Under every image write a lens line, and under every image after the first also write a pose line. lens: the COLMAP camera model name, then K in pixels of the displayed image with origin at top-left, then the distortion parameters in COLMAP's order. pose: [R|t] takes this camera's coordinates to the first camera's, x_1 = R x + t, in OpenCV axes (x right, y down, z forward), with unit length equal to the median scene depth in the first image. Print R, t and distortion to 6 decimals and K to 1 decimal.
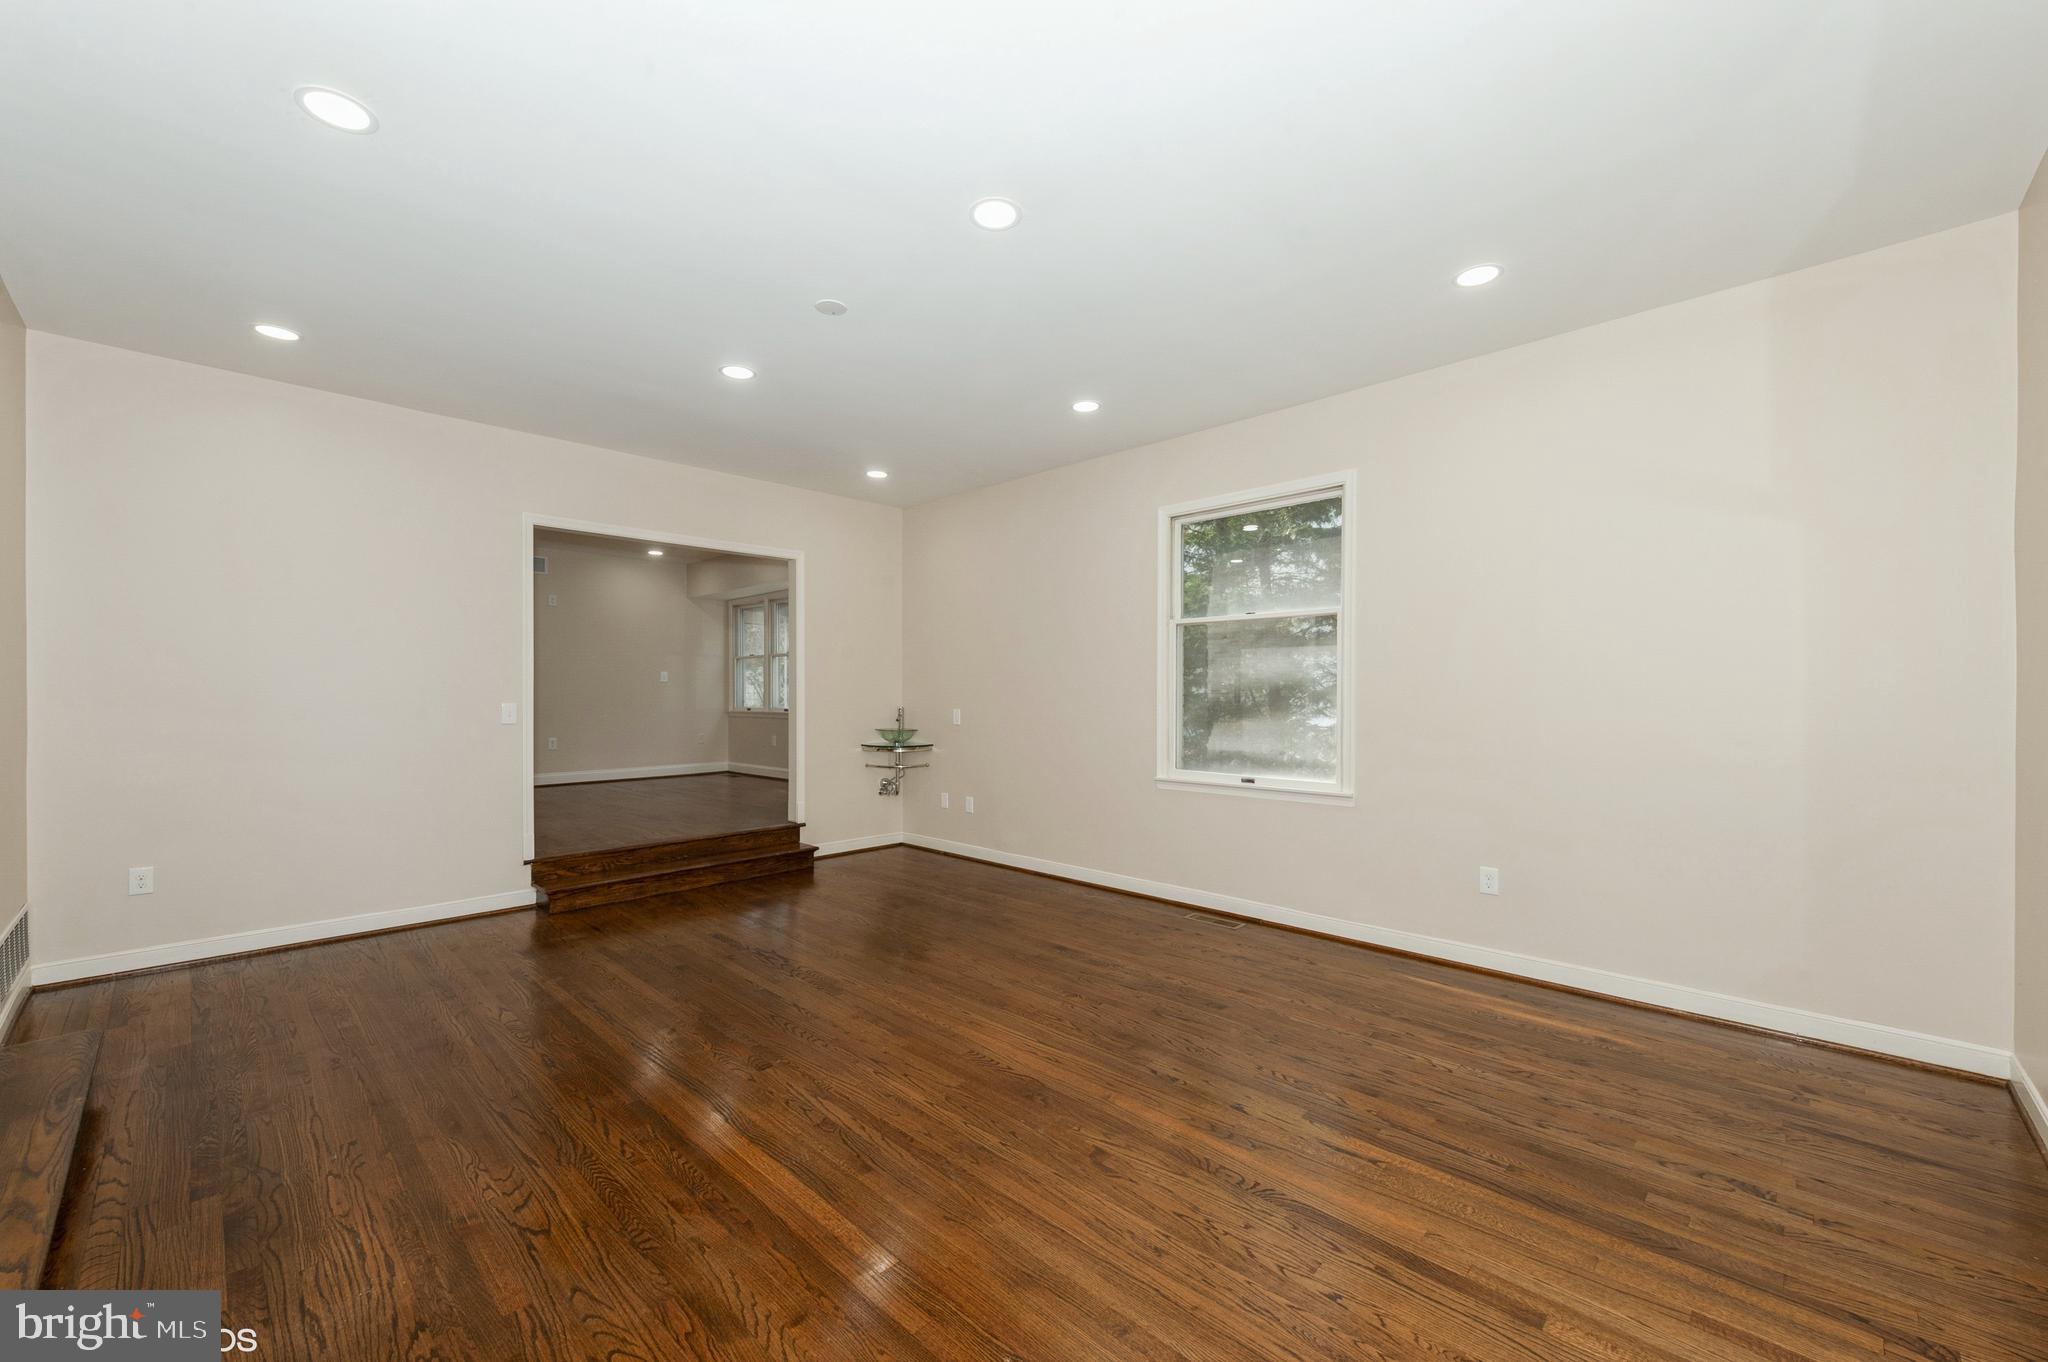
lens RADIAL K [[813.0, 0, 1001.7], [0, 813.0, 702.7], [0, 0, 1]] dist [0.000221, -0.000325]
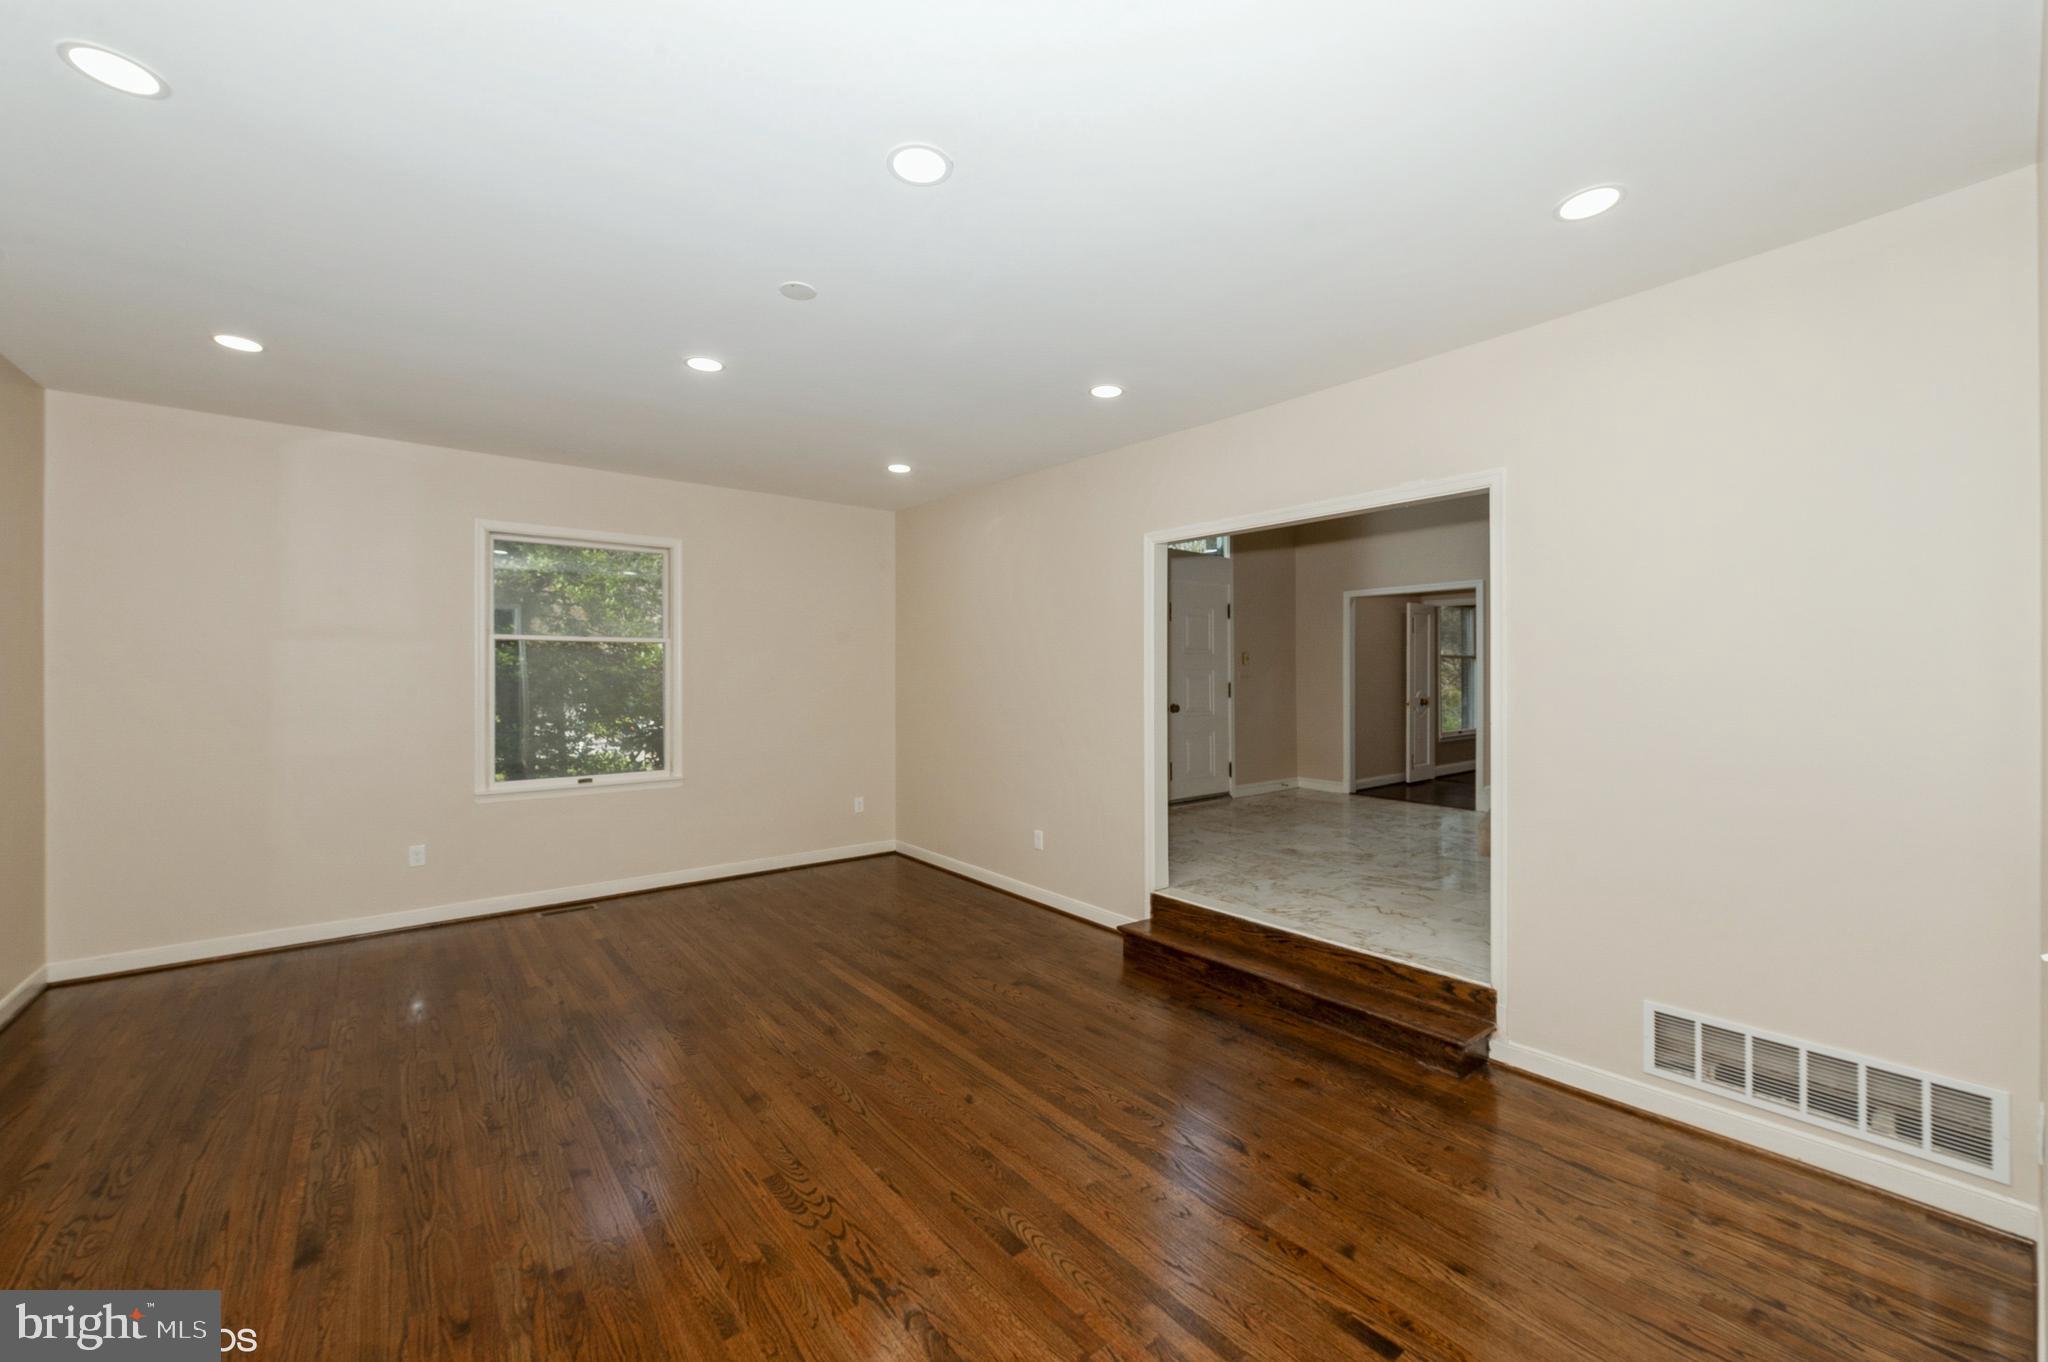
lens RADIAL K [[817.6, 0, 1028.5], [0, 817.6, 672.8], [0, 0, 1]] dist [0.002201, -0.000708]
pose [[-0.995491, -0.007131, 0.094585, -0.594884], [-0.005483, 0.999829, 0.017675, -0.112639], [-0.094695, 0.017077, -0.995360, 2.047784]]
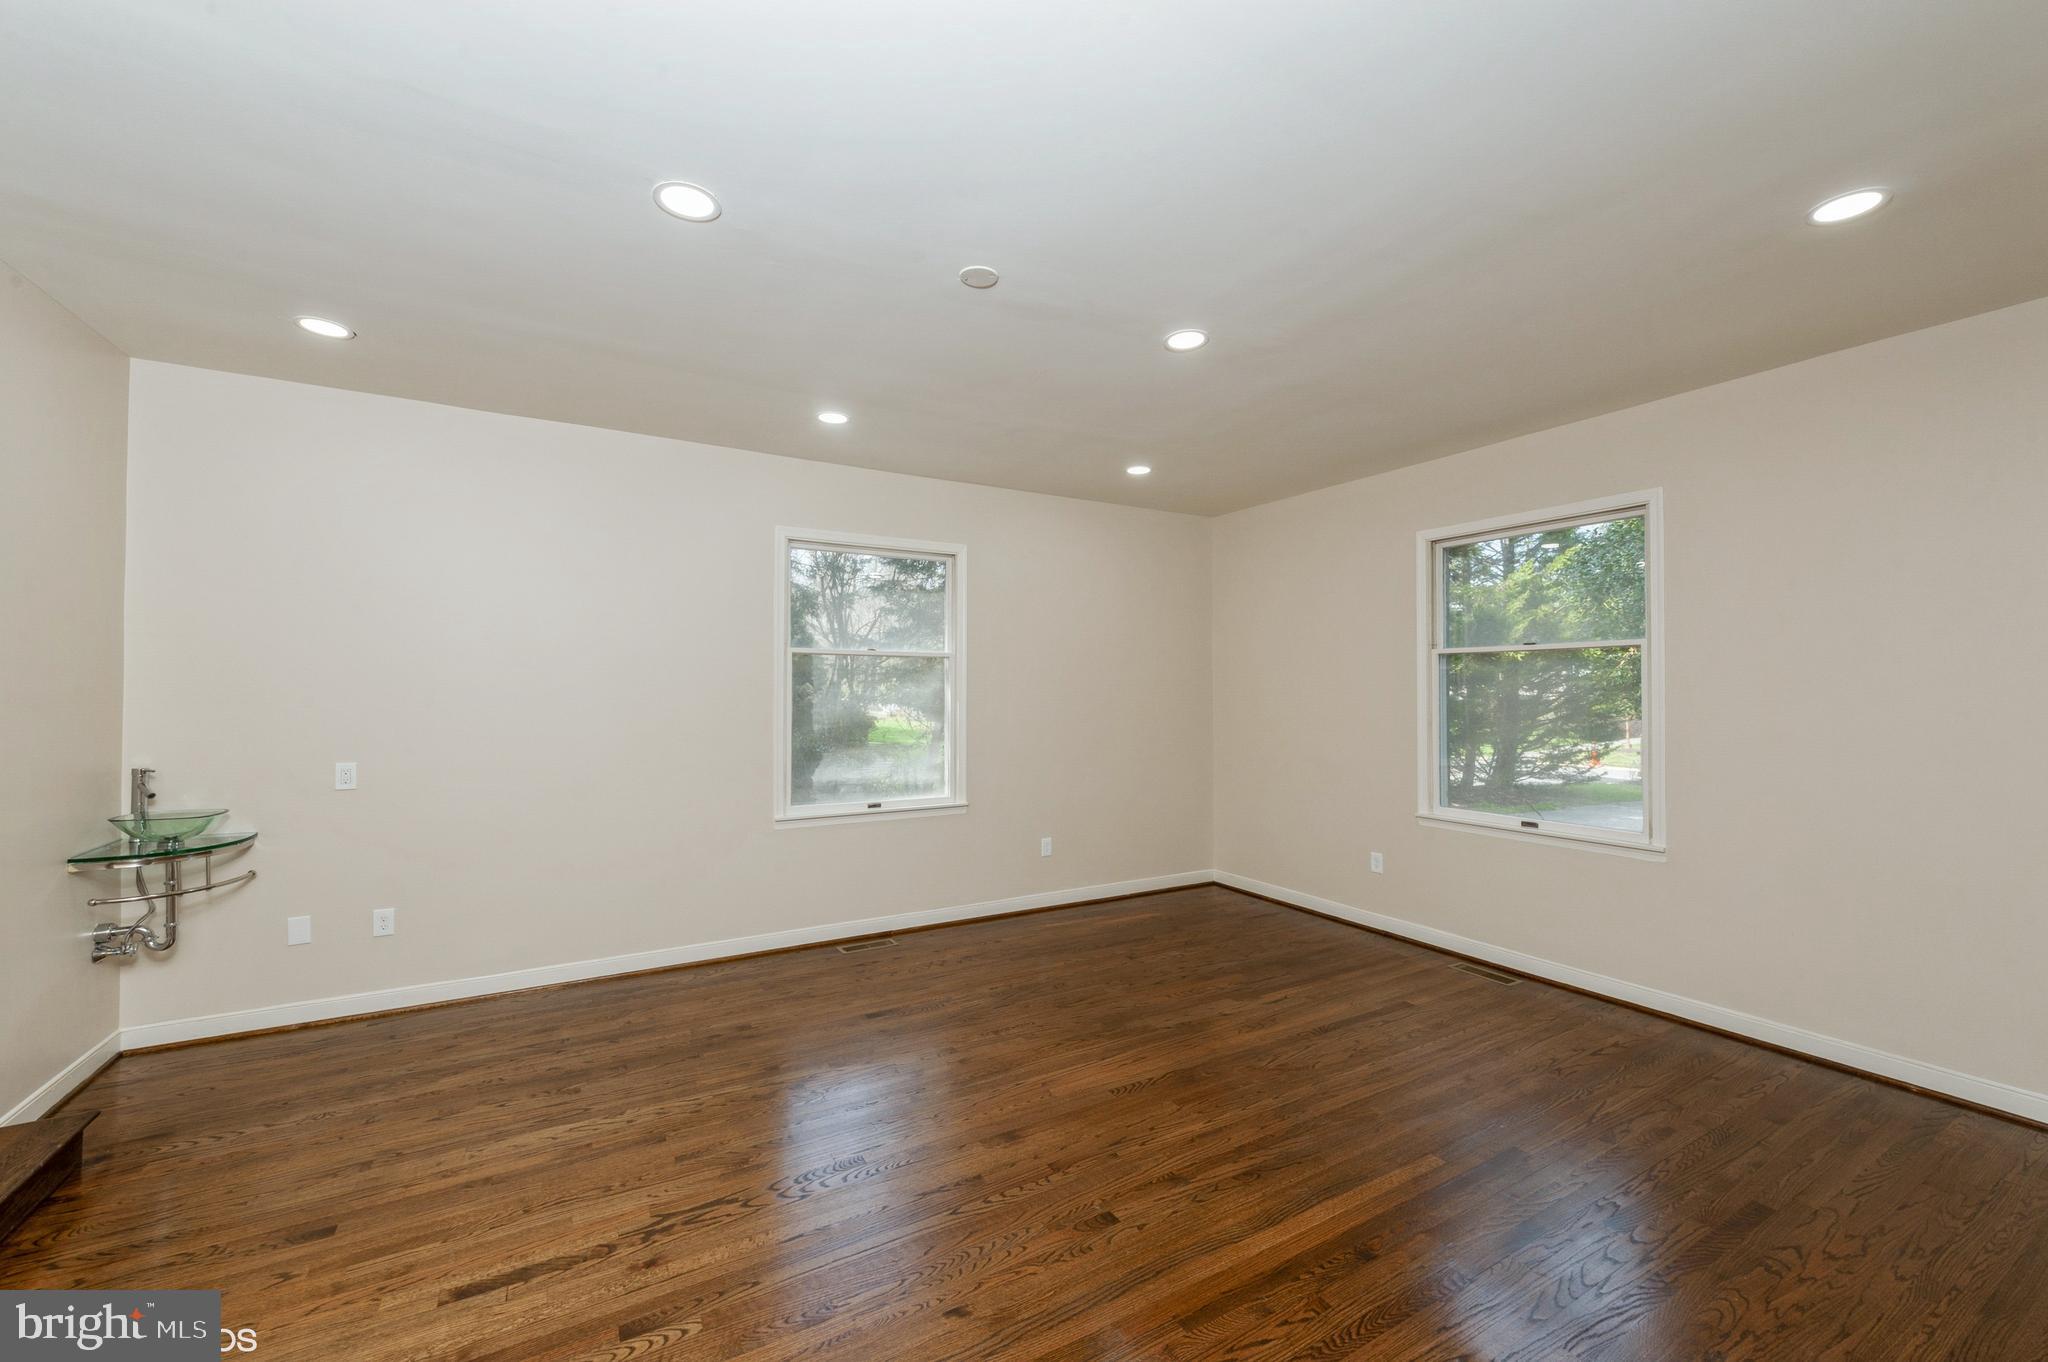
lens RADIAL K [[817.6, 0, 1028.5], [0, 817.6, 672.8], [0, 0, 1]] dist [0.002201, -0.000708]
pose [[0.256105, 0.013866, 0.966549, -1.081133], [0.013343, 0.999751, -0.017878, -0.089848], [-0.966557, 0.017475, 0.255856, 0.821711]]
